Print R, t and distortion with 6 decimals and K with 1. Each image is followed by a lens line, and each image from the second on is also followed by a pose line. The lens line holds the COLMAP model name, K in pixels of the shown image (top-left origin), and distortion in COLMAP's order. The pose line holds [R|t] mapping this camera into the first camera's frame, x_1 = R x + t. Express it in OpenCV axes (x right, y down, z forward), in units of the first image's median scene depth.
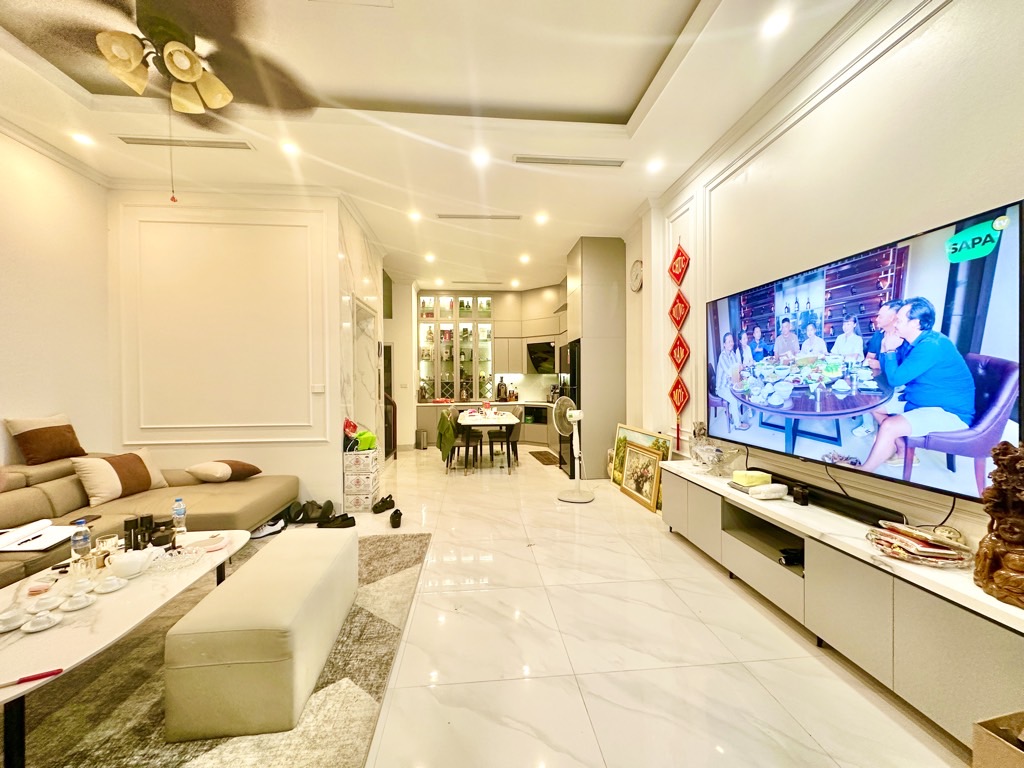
lens RADIAL K [[402.0, 0, 512.0], [0, 402.0, 384.0], [0, 0, 1]] dist [0.001561, 0.000221]
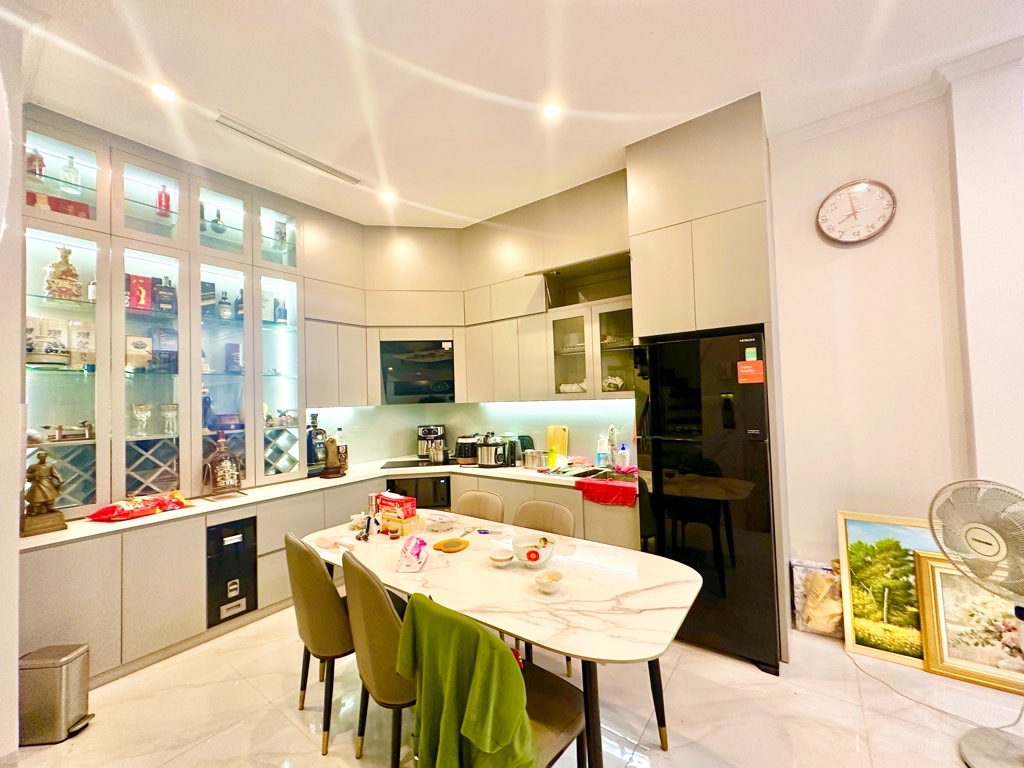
lens RADIAL K [[402.0, 0, 512.0], [0, 402.0, 384.0], [0, 0, 1]] dist [0.001561, 0.000221]
pose [[0.663203, 0.010732, 0.748363, -0.208988], [0.033253, 0.998487, -0.043788, -0.024871], [-0.747700, 0.053926, 0.661843, 0.582608]]
